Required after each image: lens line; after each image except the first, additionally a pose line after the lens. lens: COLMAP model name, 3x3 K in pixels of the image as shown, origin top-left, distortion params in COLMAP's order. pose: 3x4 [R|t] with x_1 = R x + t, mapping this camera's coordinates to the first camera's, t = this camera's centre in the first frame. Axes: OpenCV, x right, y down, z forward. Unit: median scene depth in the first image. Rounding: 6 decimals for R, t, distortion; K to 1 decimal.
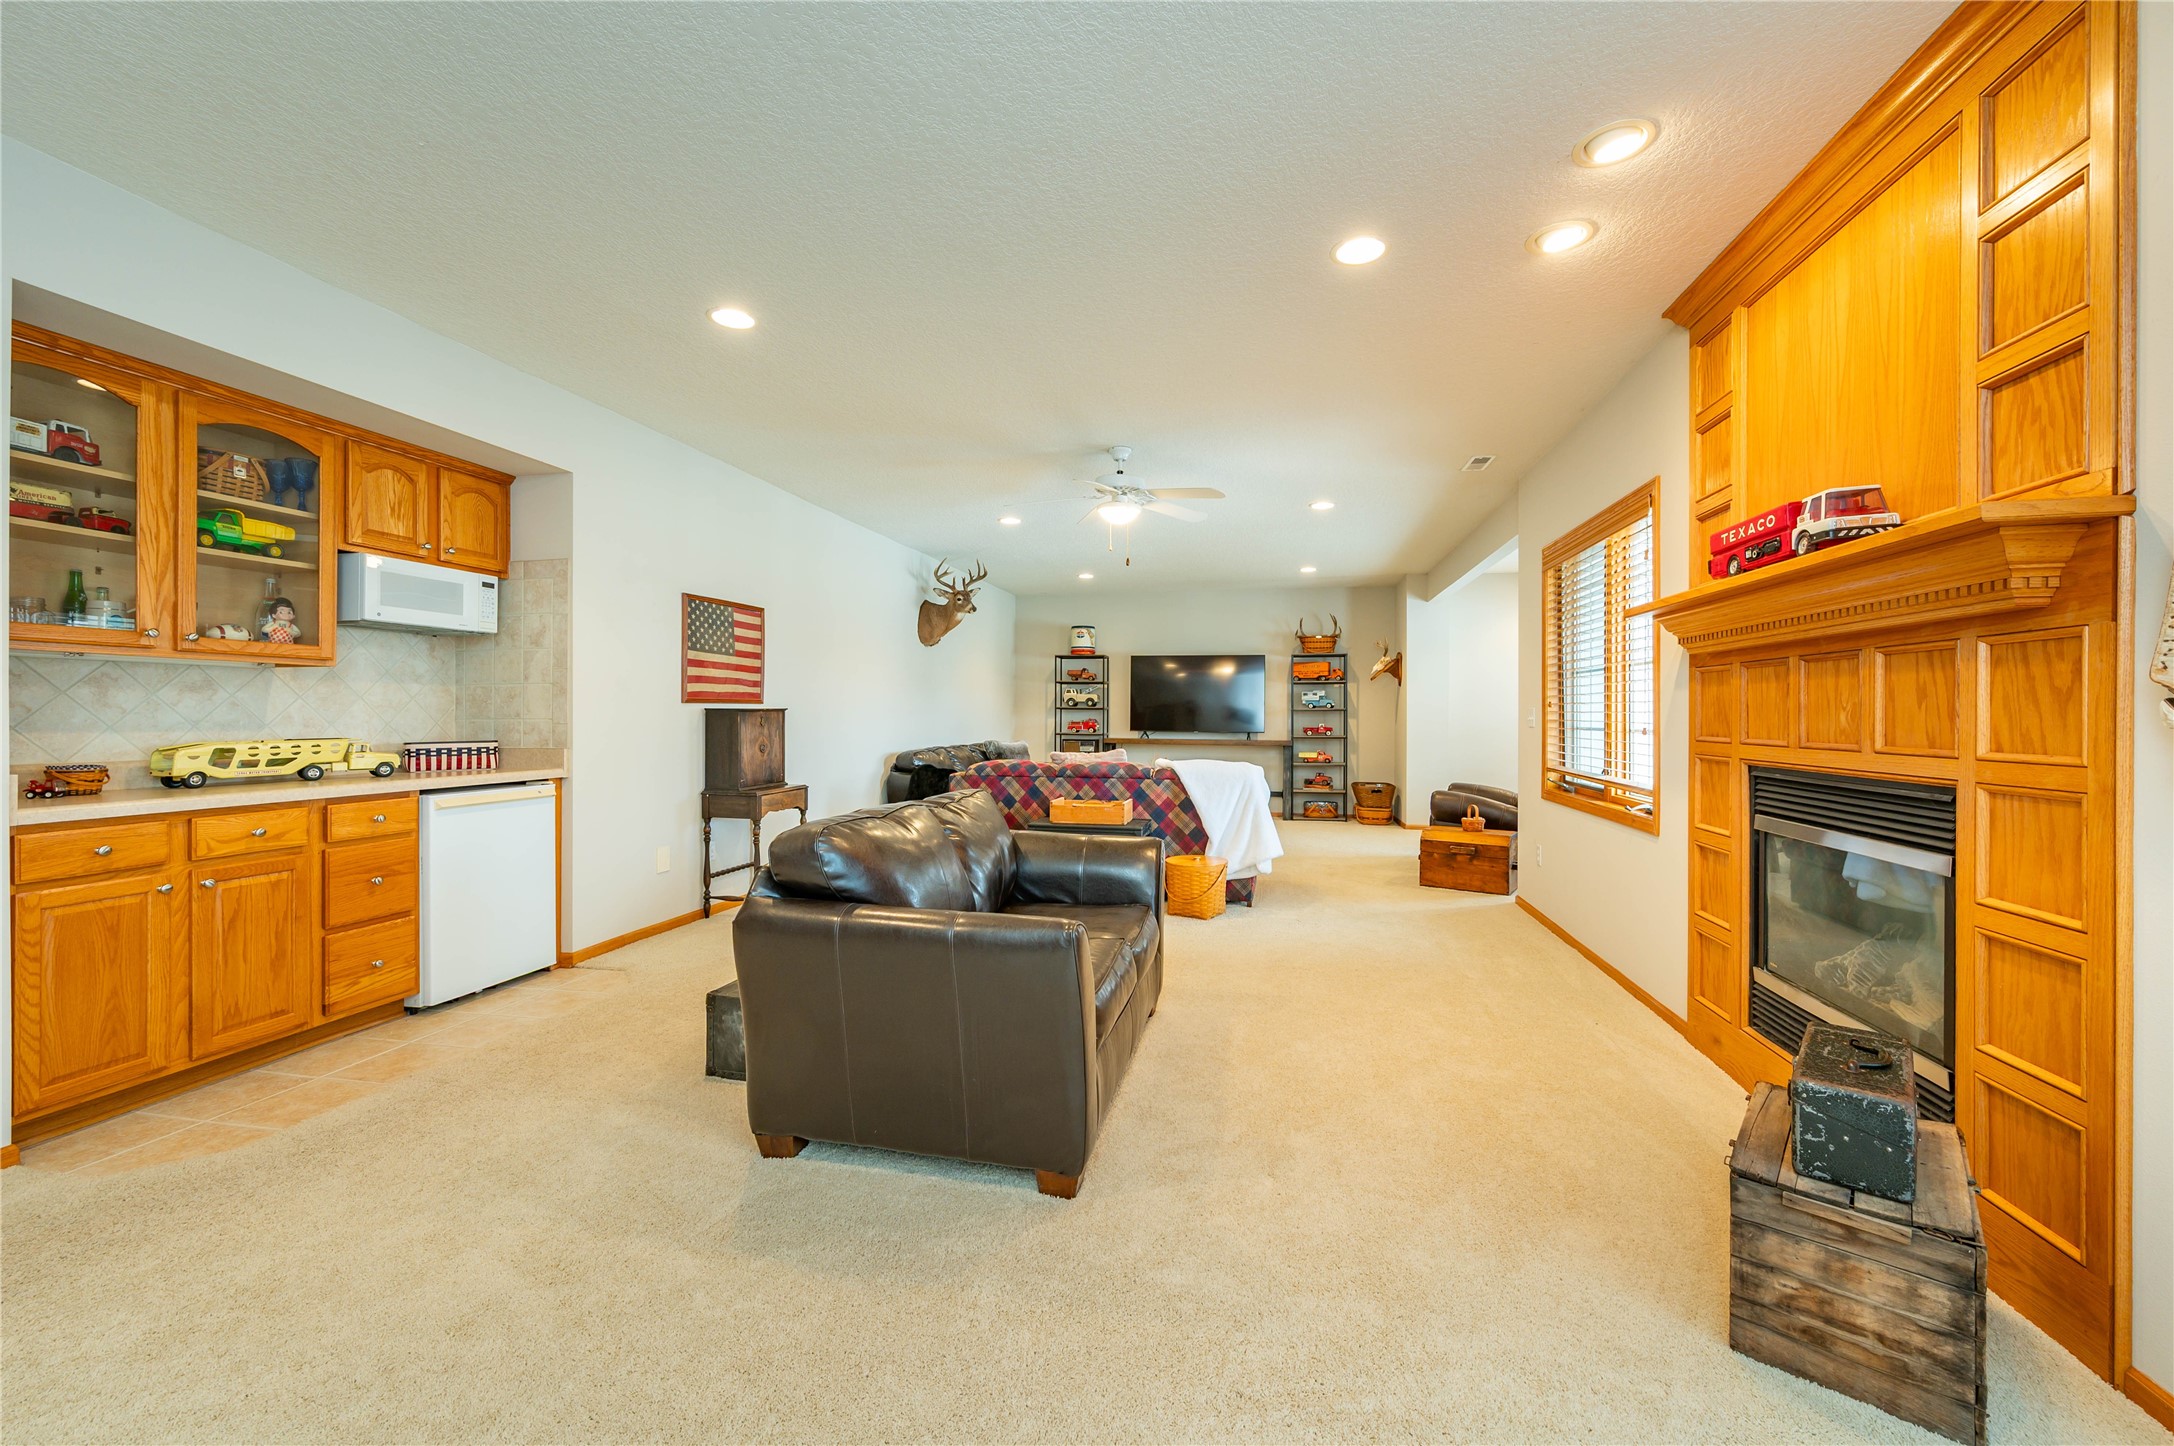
lens RADIAL K [[878.8, 0, 1090.3], [0, 878.8, 712.8], [0, 0, 1]] dist [-0.000482, 0.000022]
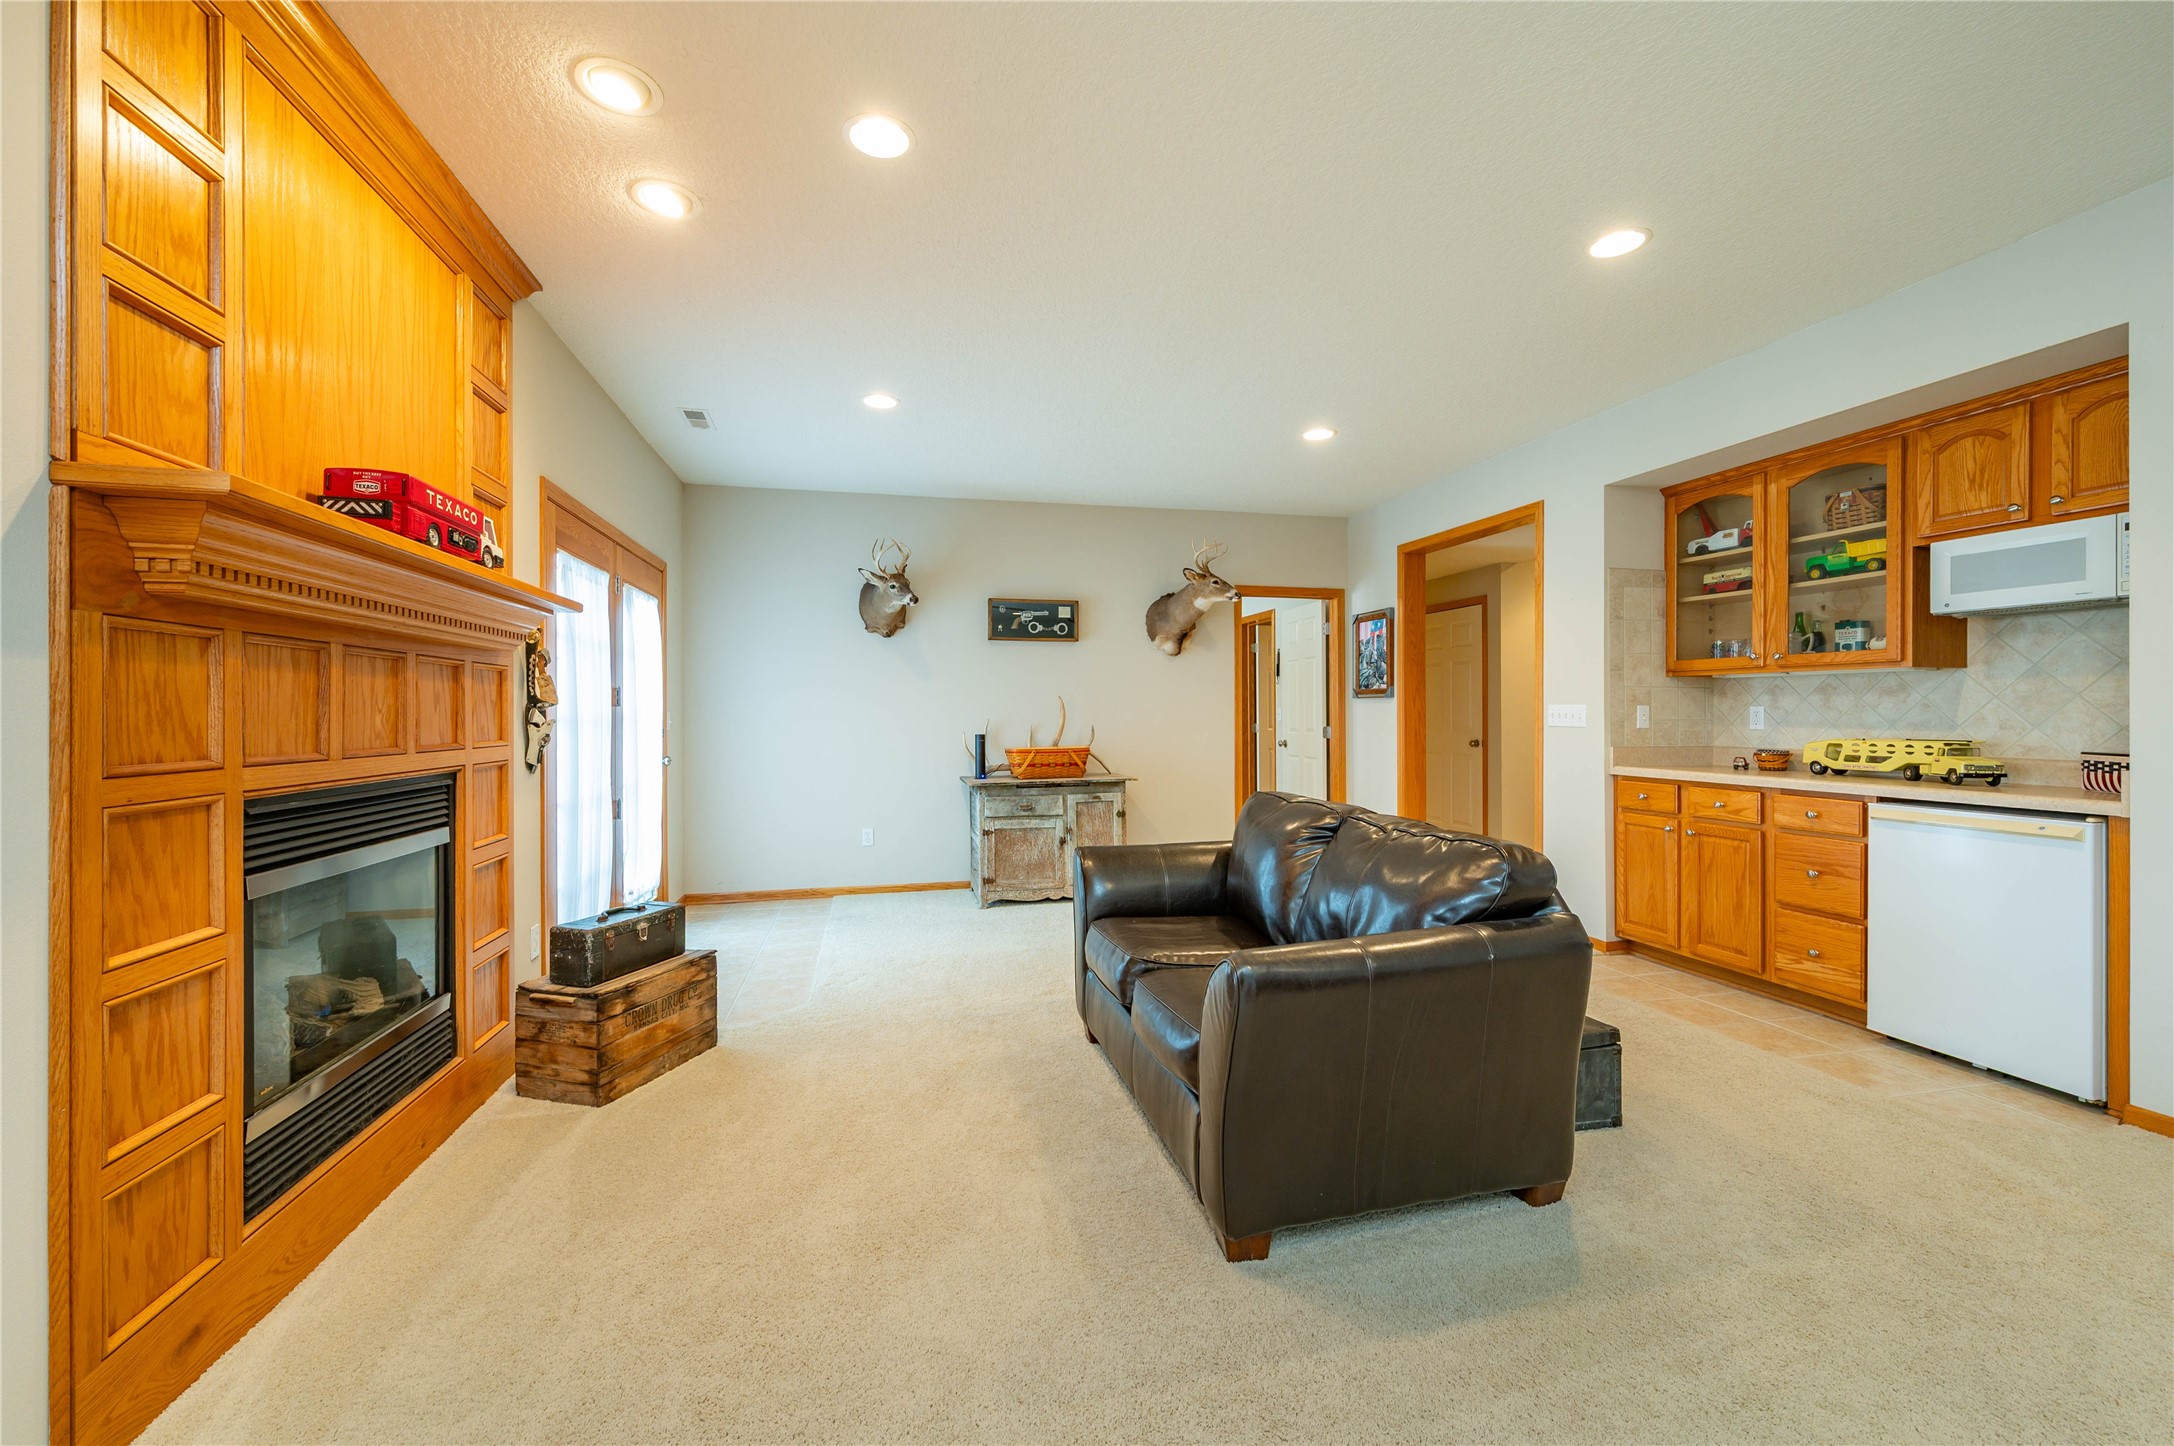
lens RADIAL K [[878.8, 0, 1090.3], [0, 878.8, 712.8], [0, 0, 1]] dist [-0.000482, 0.000022]
pose [[-0.898892, 0.000466, -0.438170, 0.425839], [0.001138, 0.999999, -0.001271, -0.000832], [0.438169, -0.001641, -0.898891, 1.573634]]
